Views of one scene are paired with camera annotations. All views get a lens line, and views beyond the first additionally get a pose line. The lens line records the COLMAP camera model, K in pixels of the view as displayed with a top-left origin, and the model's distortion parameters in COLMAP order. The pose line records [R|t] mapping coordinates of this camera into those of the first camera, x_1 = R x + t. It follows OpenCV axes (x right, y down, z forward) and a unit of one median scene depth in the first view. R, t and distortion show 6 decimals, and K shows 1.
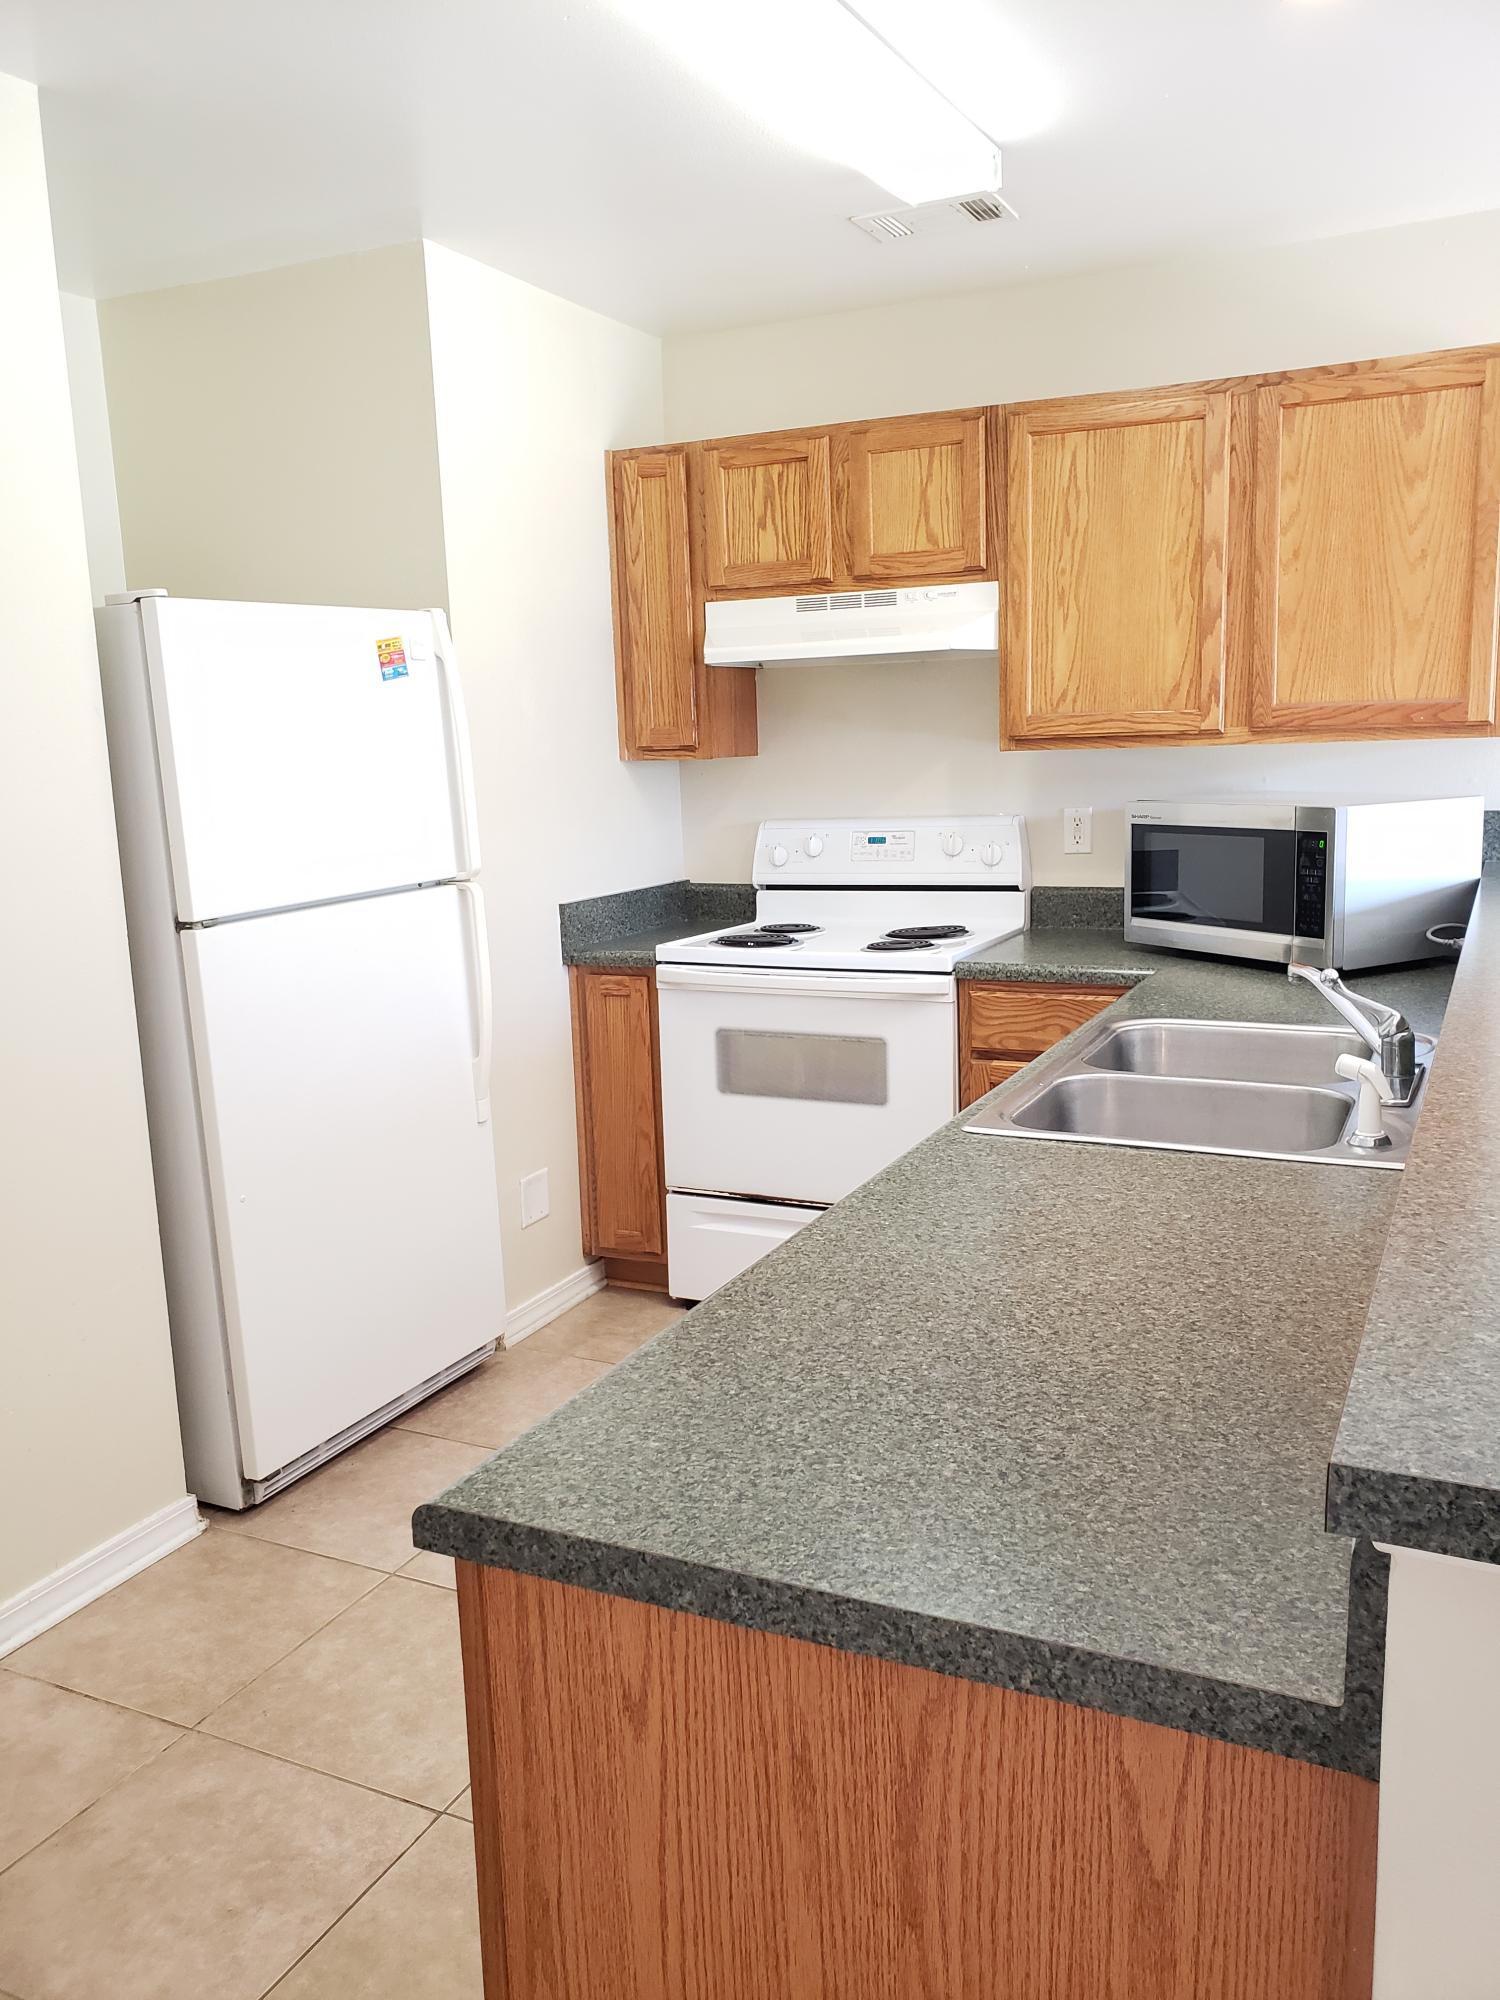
lens RADIAL K [[1503.0, 0, 753.4], [0, 1503.0, 1038.7], [0, 0, 1]] dist [-0.005351, -0.000313]
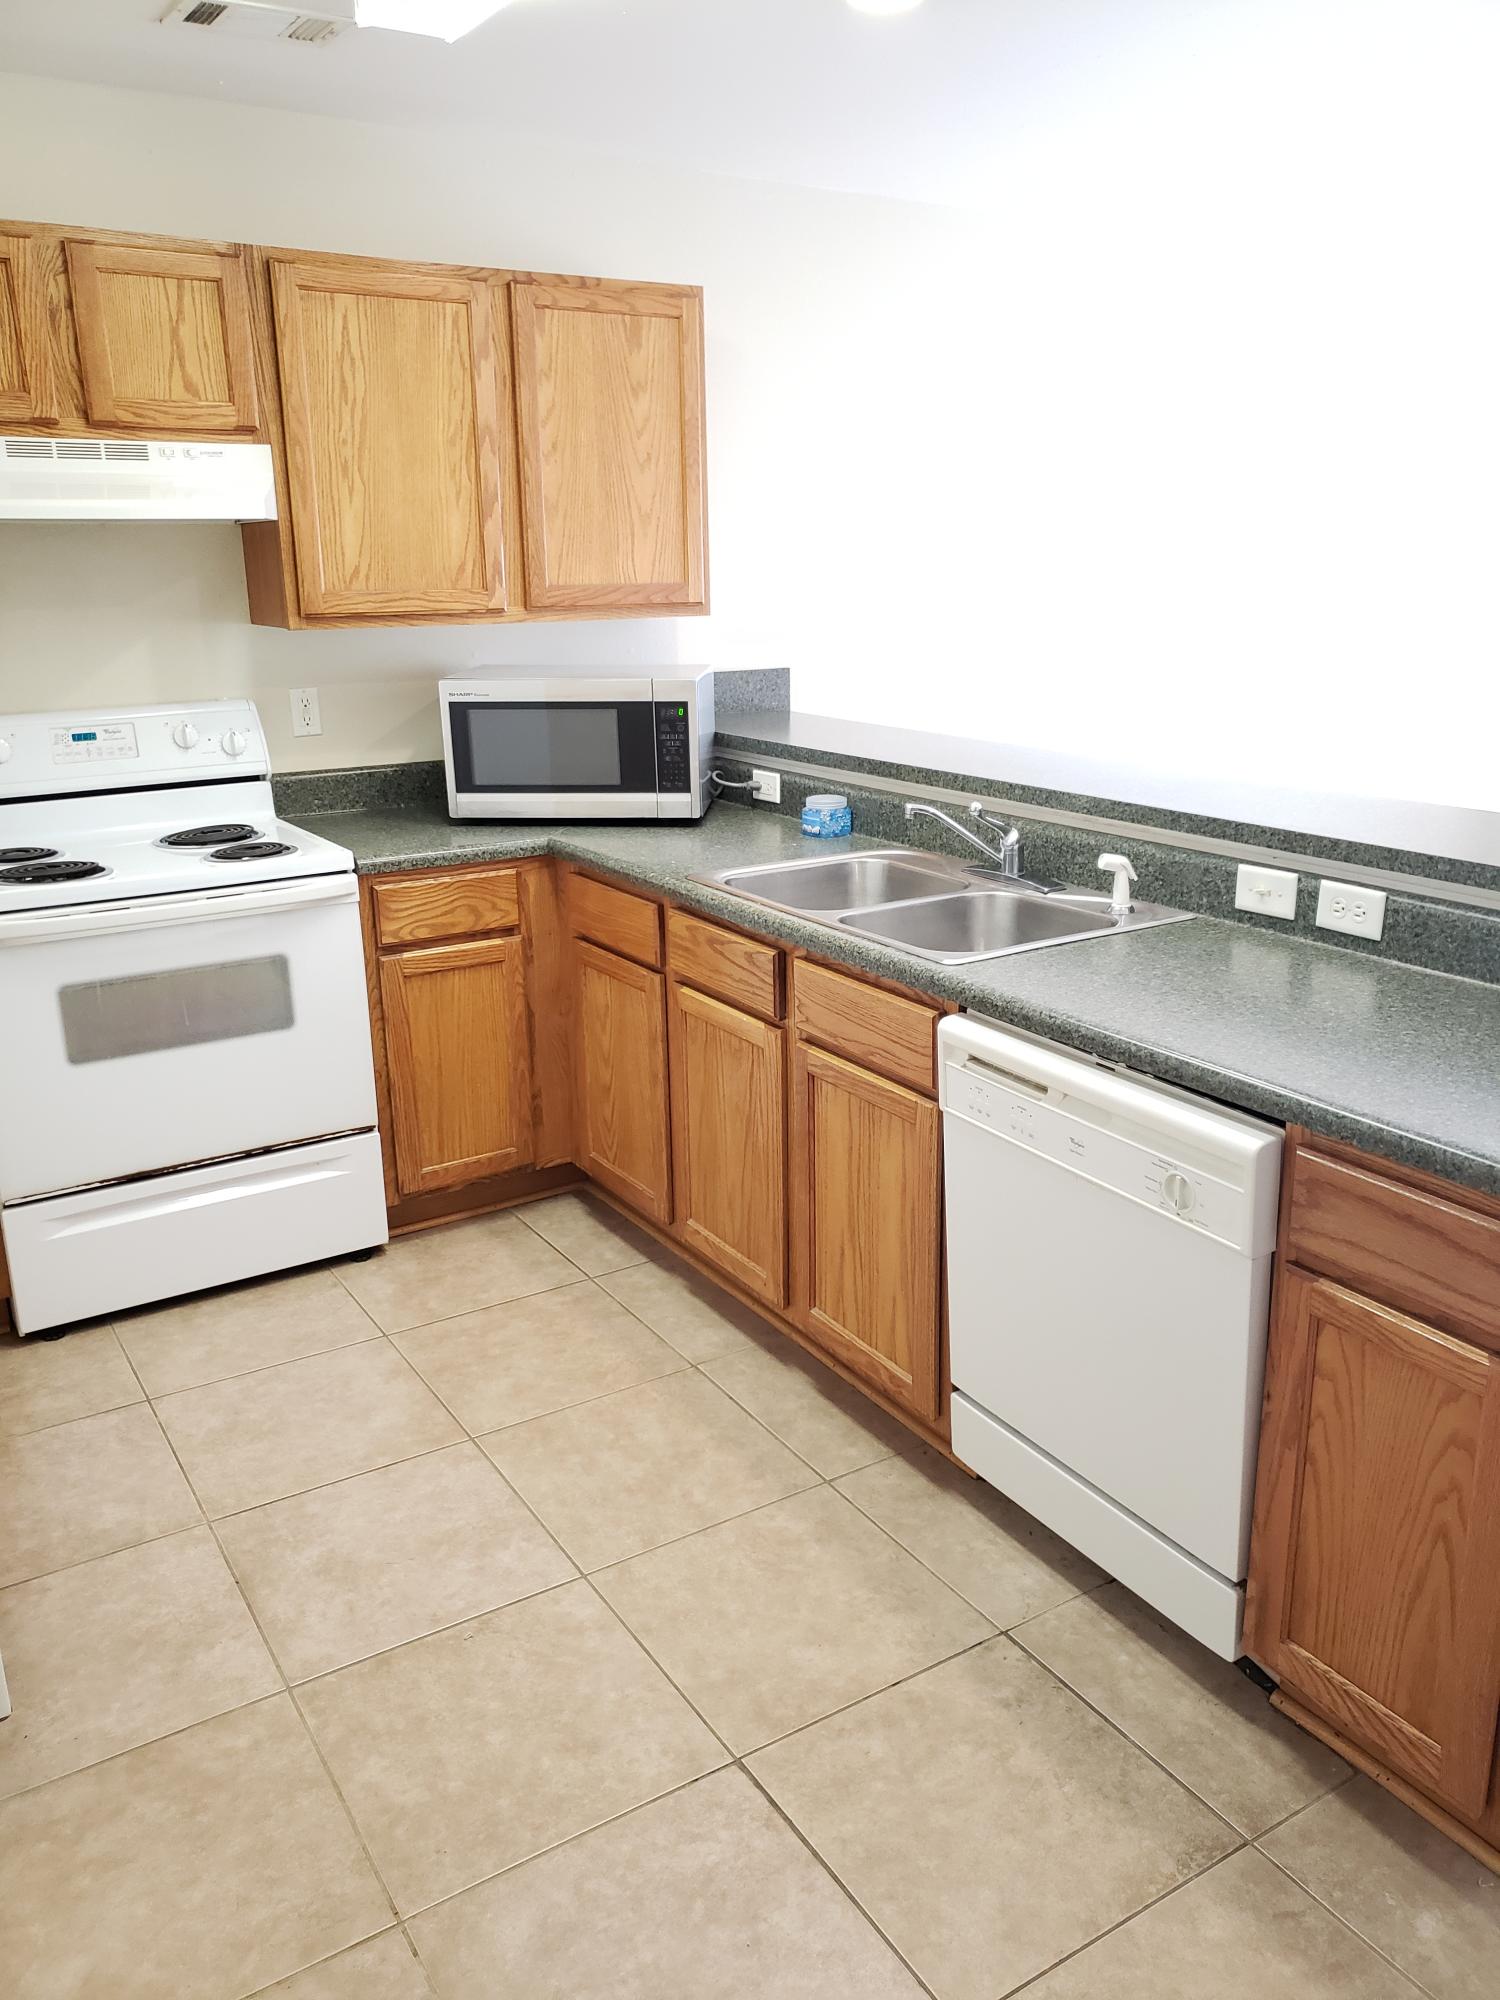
lens RADIAL K [[1610.1, 0, 750.0], [0, 1610.1, 1000.0], [0, 0, 1]] dist [0.004478, 0.049003]
pose [[0.539541, -0.207972, 0.815869, -0.578829], [0.157640, 0.976830, 0.144754, -0.071780], [-0.827070, 0.050513, 0.559824, 0.229164]]
